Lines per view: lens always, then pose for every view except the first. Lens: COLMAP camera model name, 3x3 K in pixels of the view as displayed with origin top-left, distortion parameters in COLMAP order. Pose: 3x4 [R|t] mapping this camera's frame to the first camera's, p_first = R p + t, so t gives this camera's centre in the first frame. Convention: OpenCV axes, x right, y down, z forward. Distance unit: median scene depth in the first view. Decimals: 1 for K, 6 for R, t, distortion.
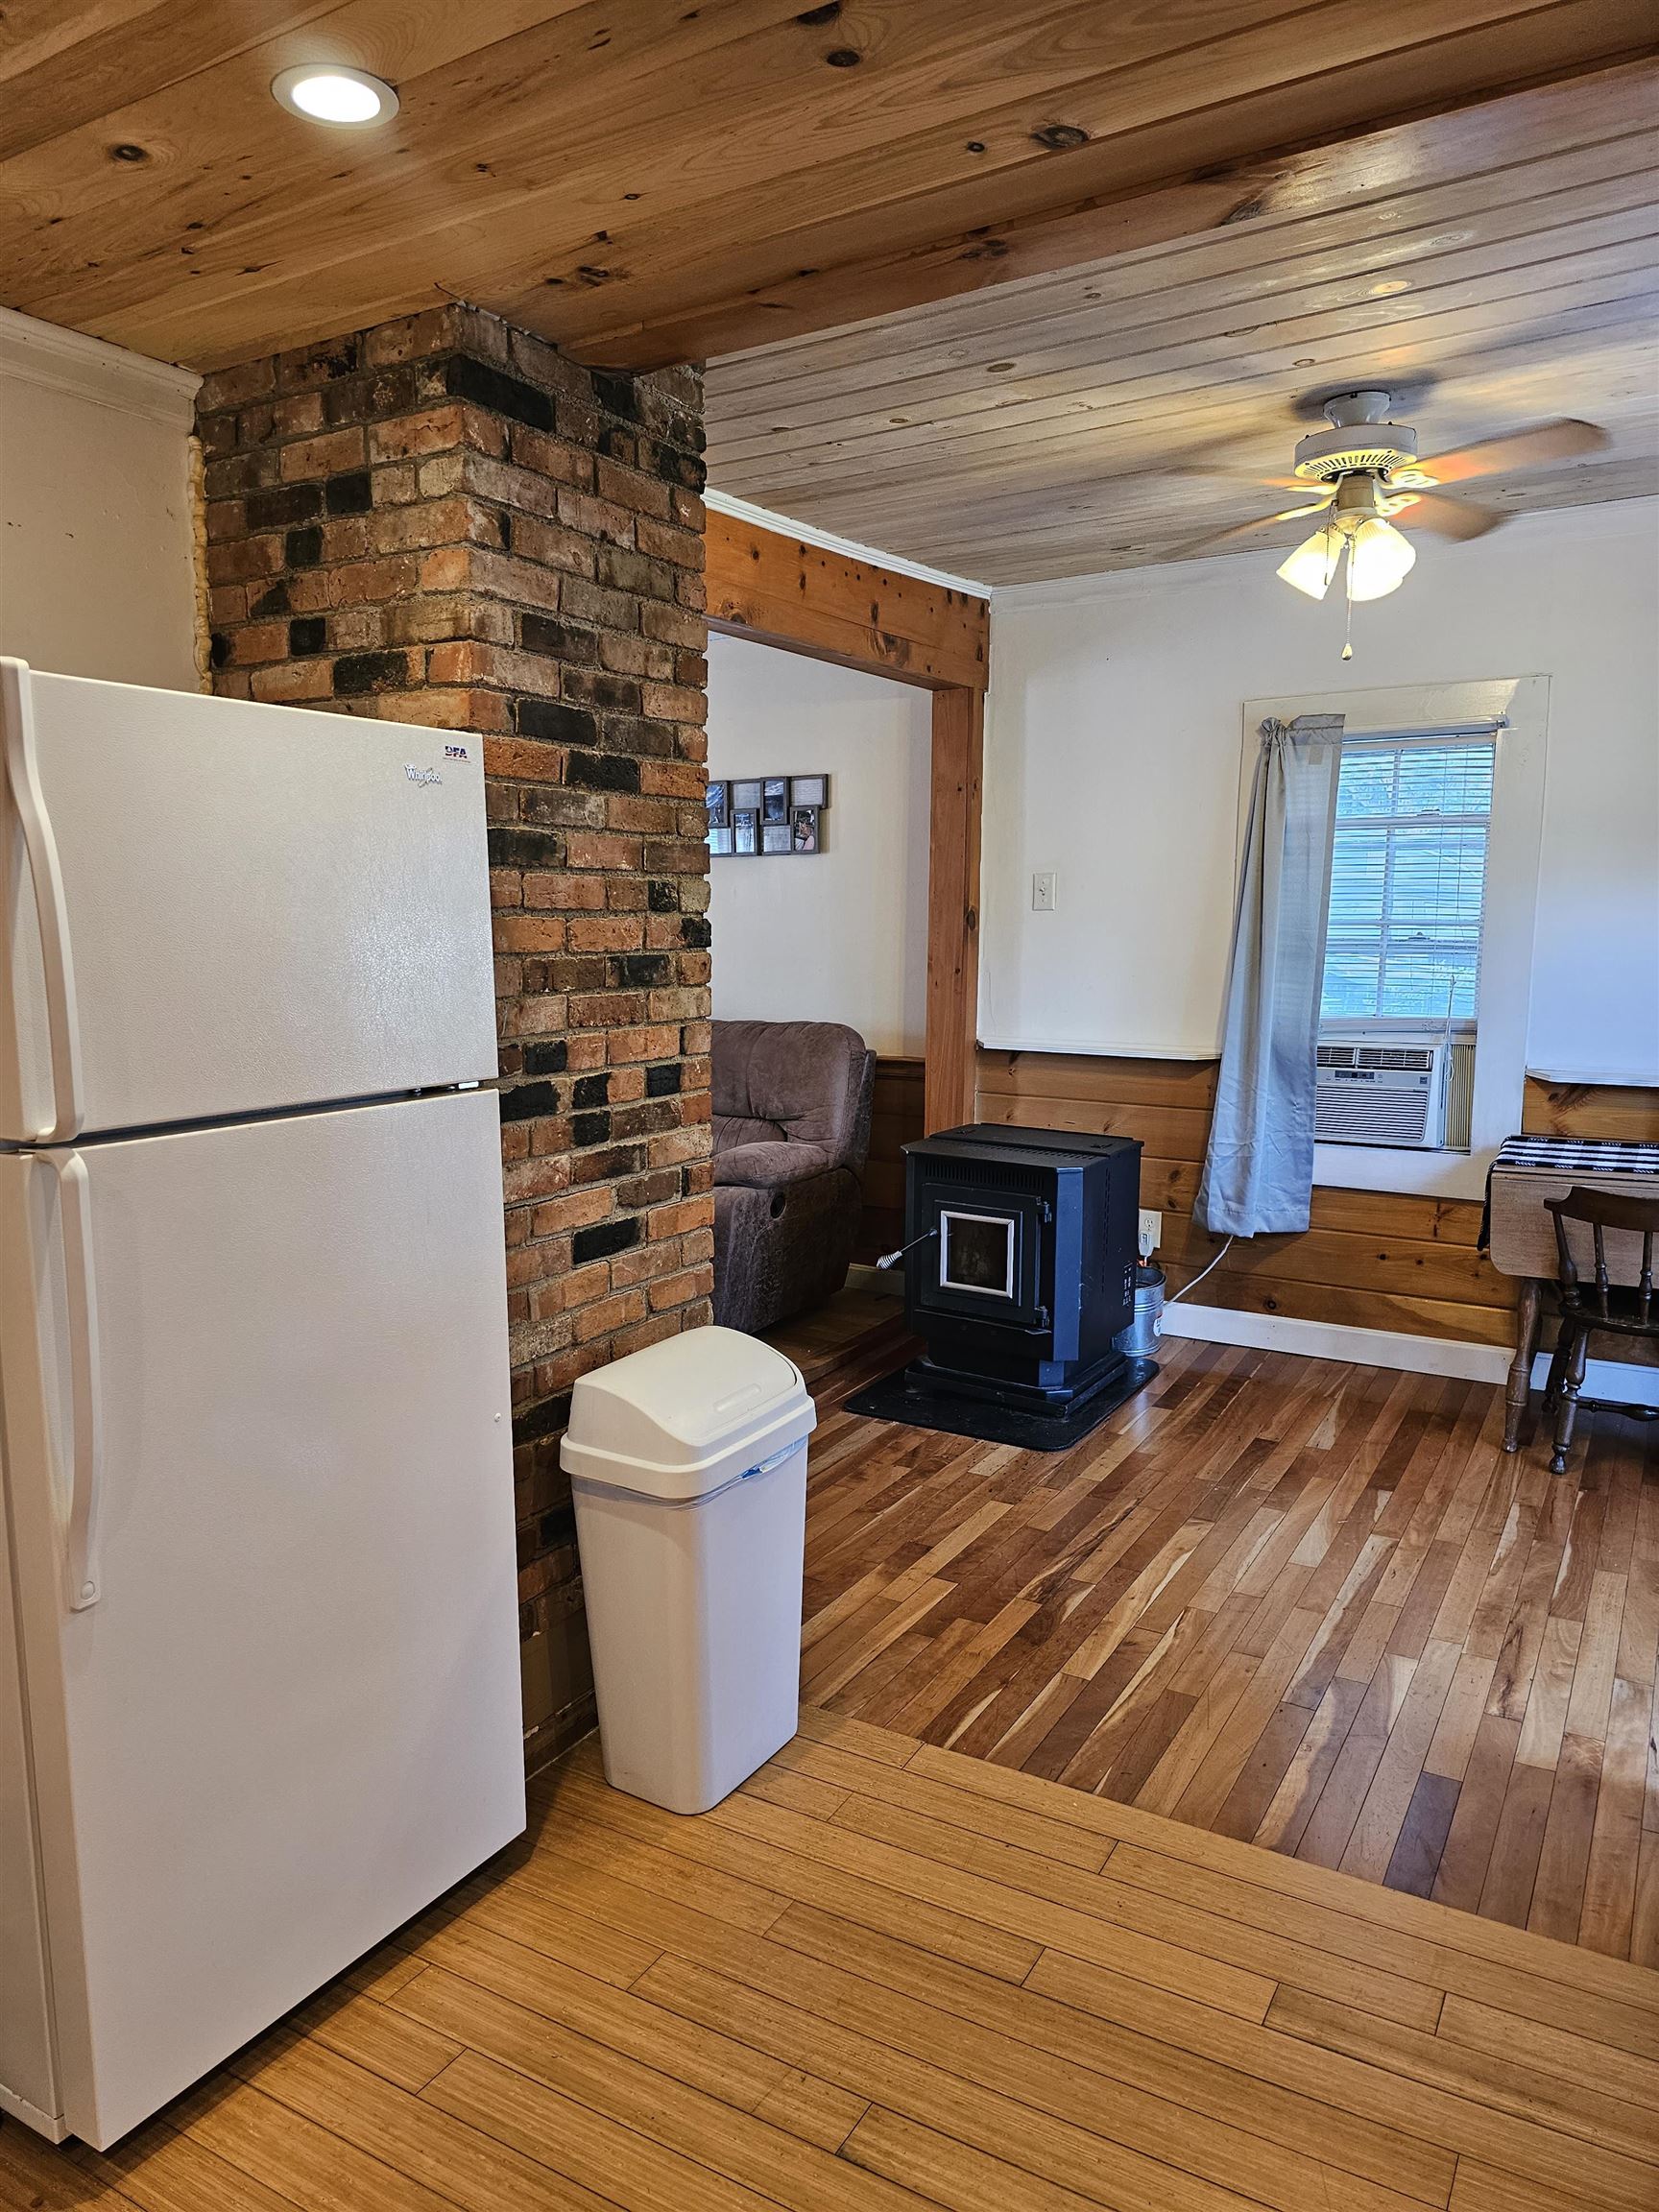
lens RADIAL K [[1495.8, 0, 816.1], [0, 1495.8, 1102.3], [0, 0, 1]] dist [0.057558, -0.046921]
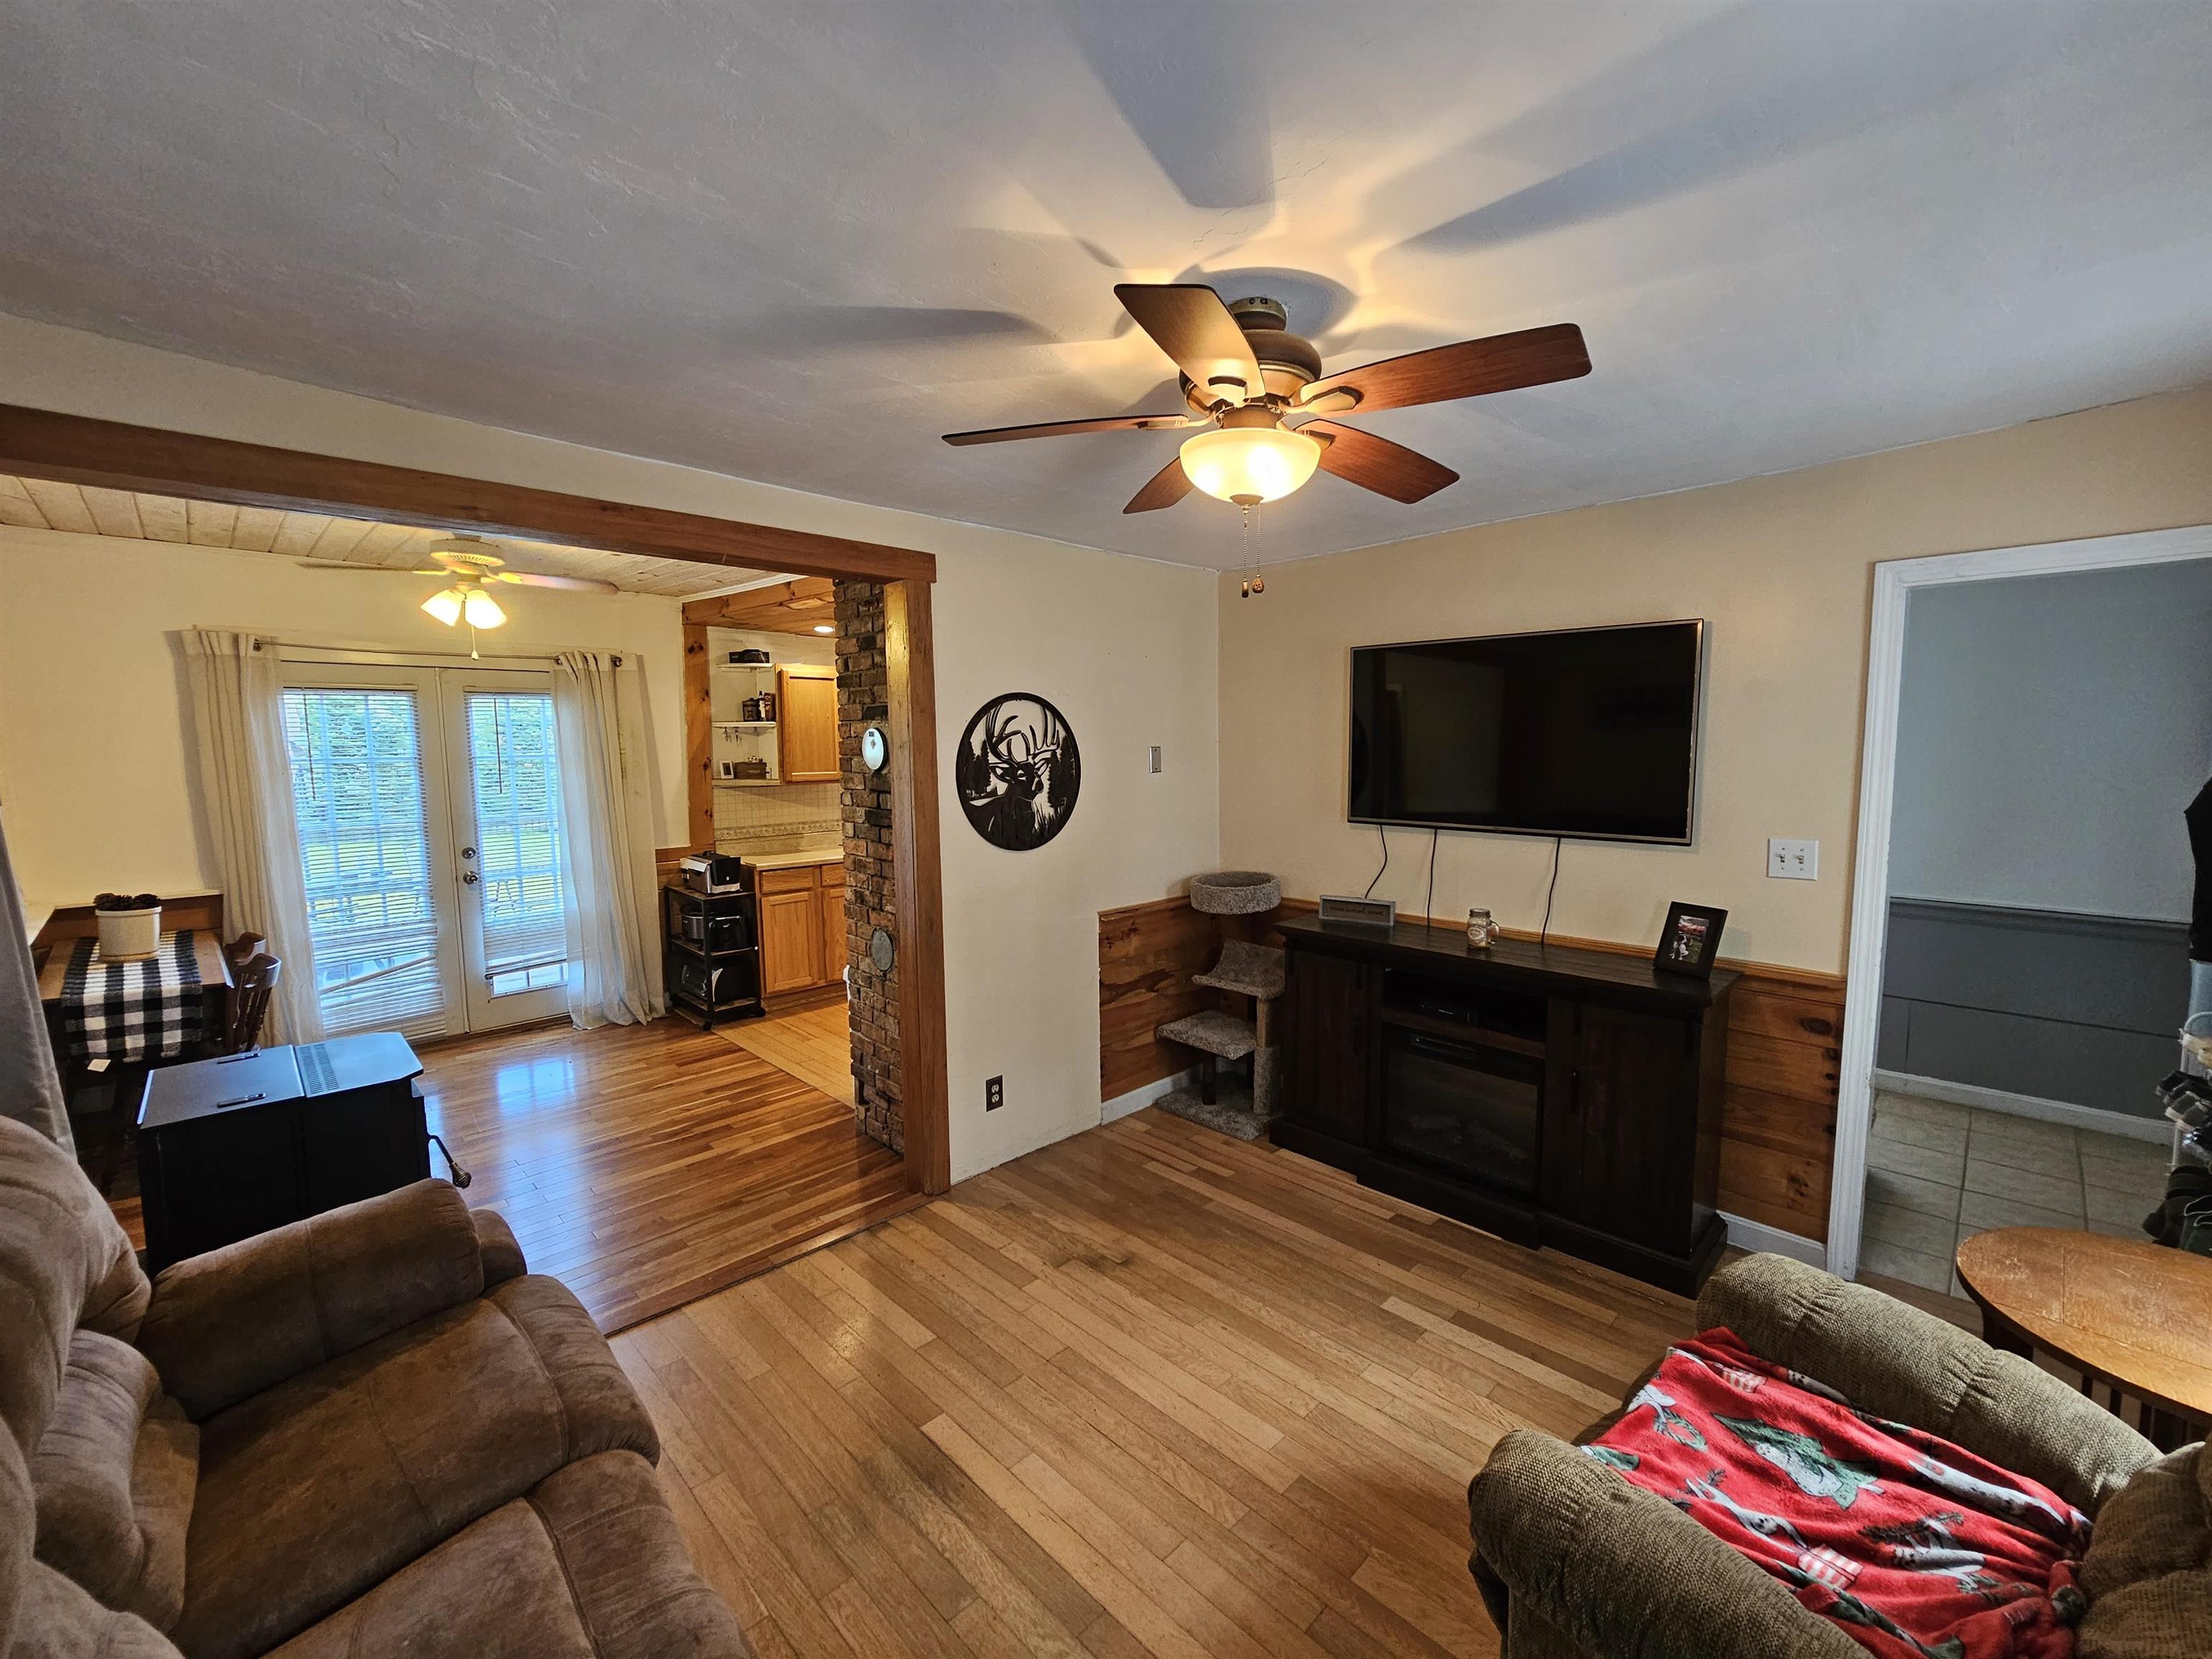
lens RADIAL K [[903.2, 0, 1124.0], [0, 903.2, 831.1], [0, 0, 1]] dist [0.000178, -0.000856]
pose [[-0.975812, -0.014153, 0.218151, -0.463738], [0.036895, 0.972925, 0.228156, -0.213129], [-0.215474, 0.230686, -0.948870, 1.325355]]
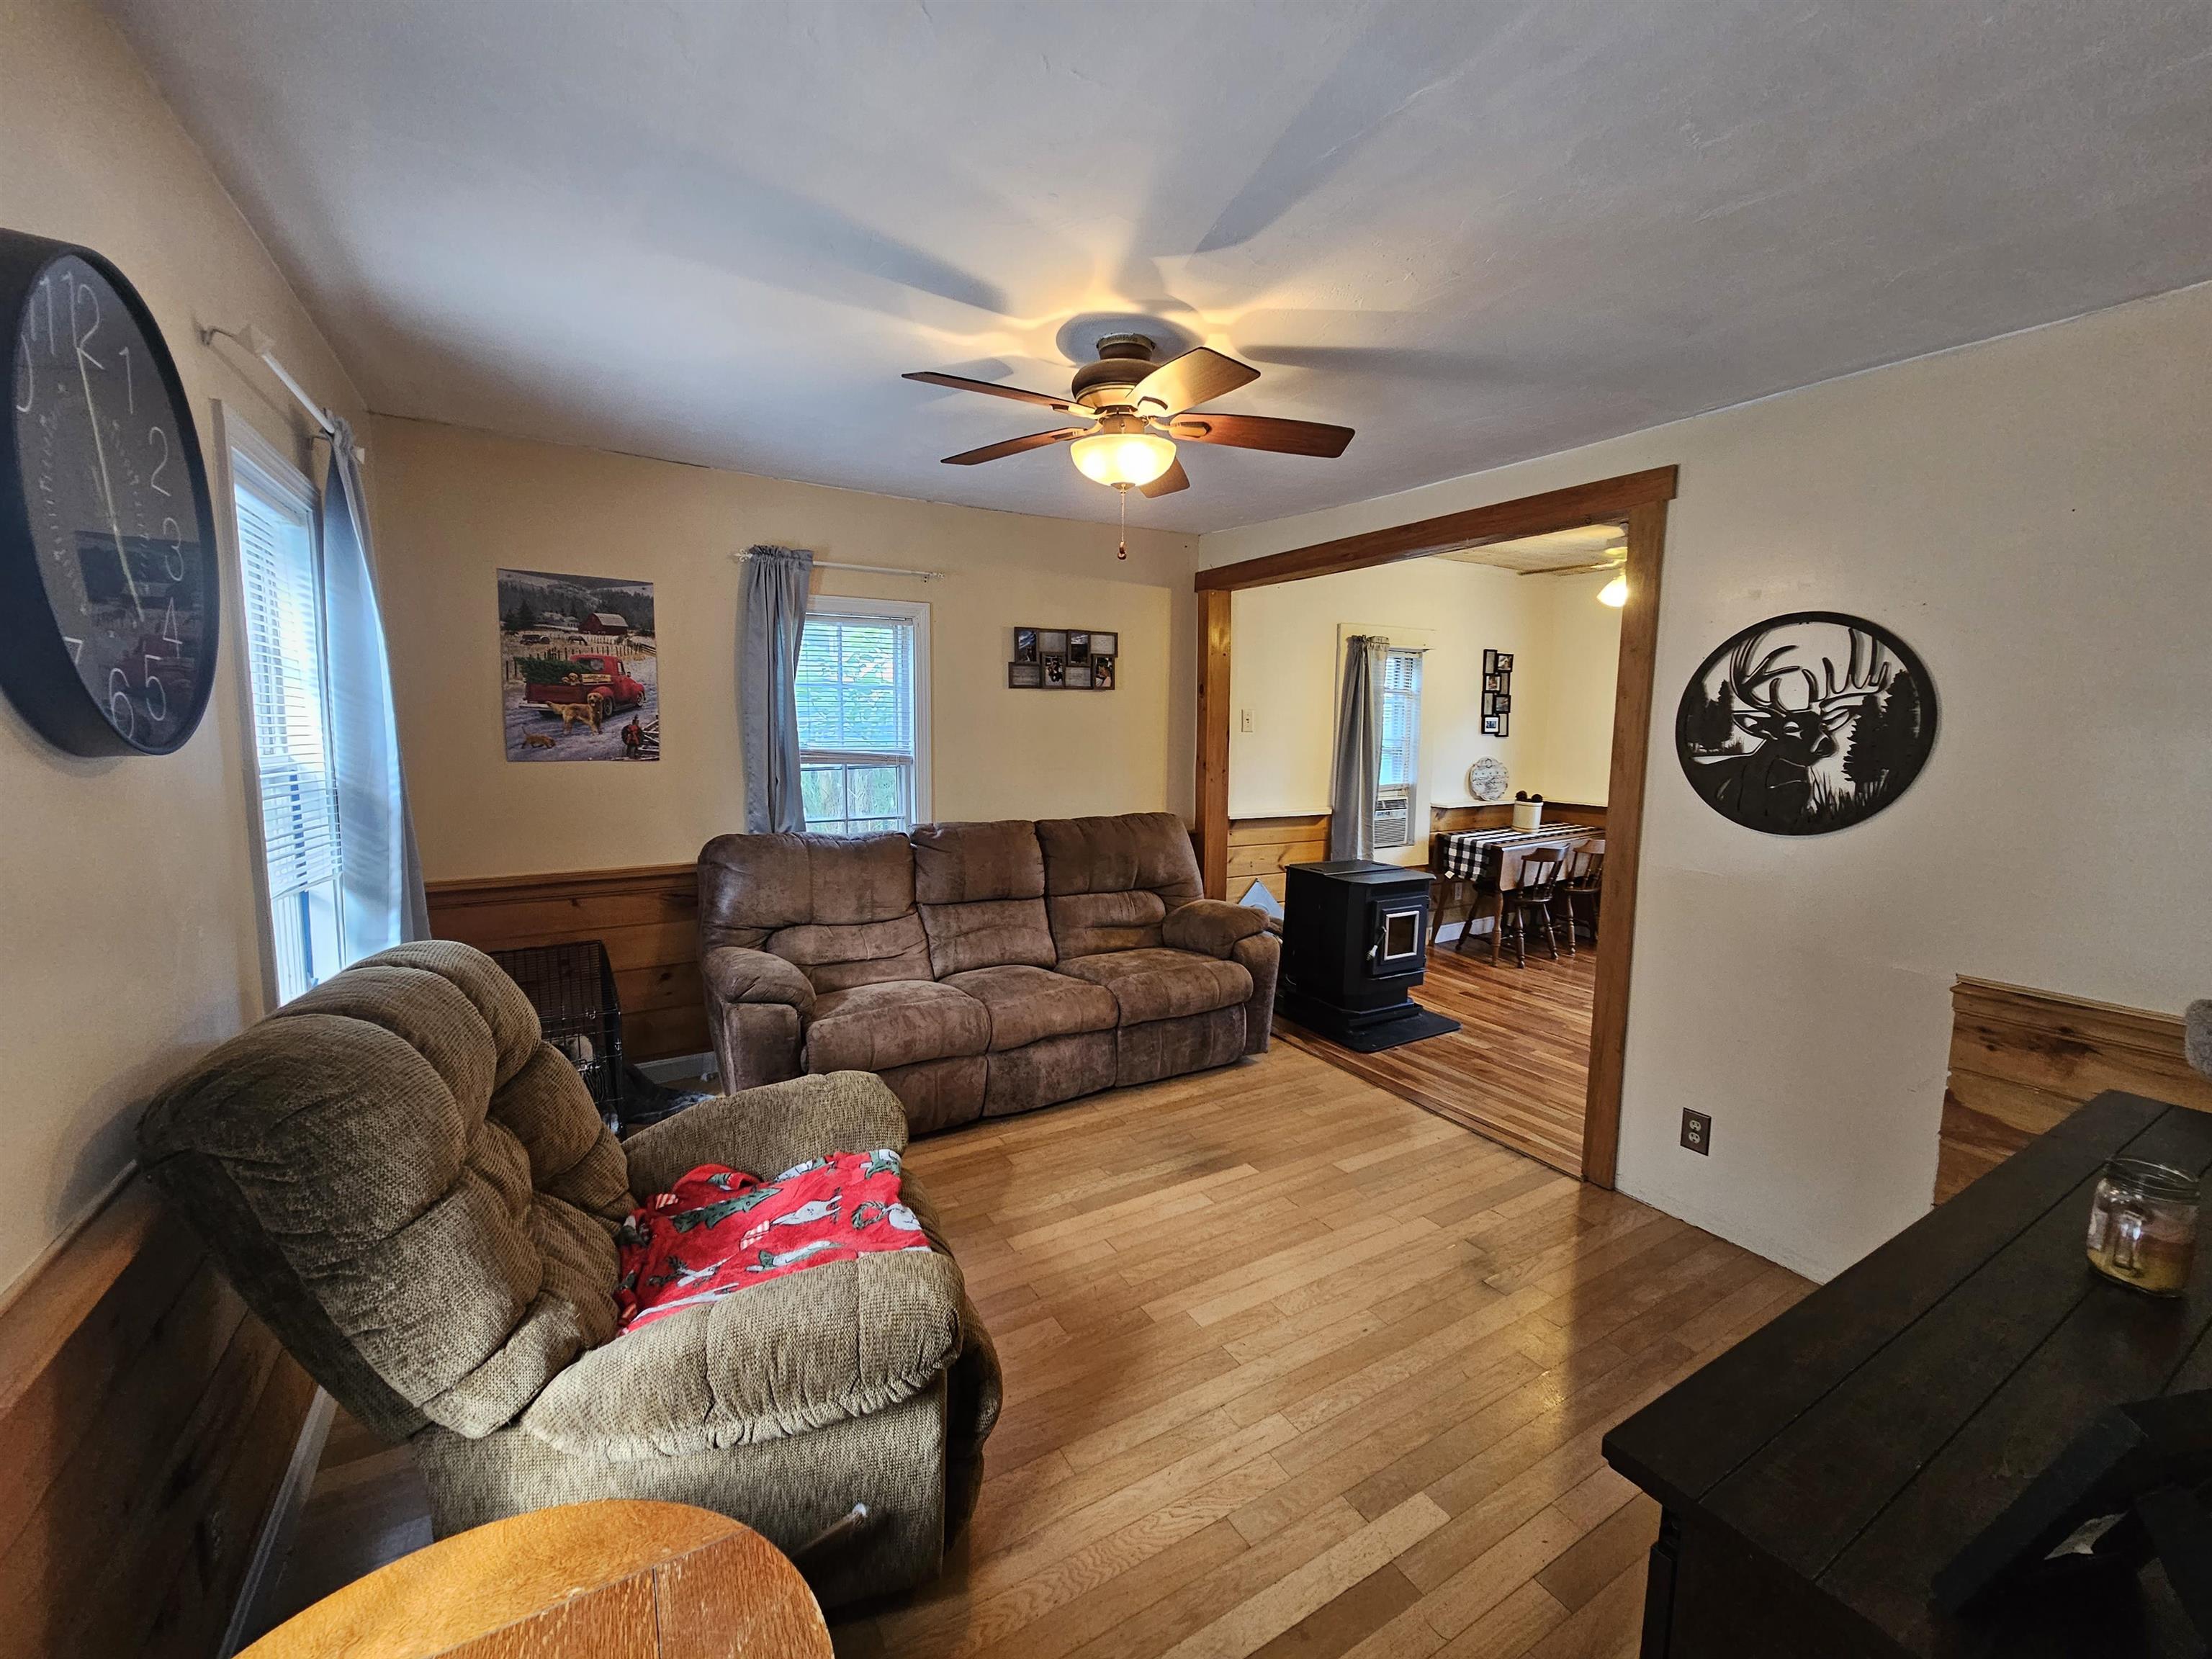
lens RADIAL K [[903.2, 0, 1110.7], [0, 903.2, 834.3], [0, 0, 1]] dist [0.000178, -0.000856]
pose [[0.447835, -0.107361, 0.887647, -0.871938], [0.103456, 0.992319, 0.067826, -0.108630], [-0.888111, 0.061458, 0.455502, 0.751009]]
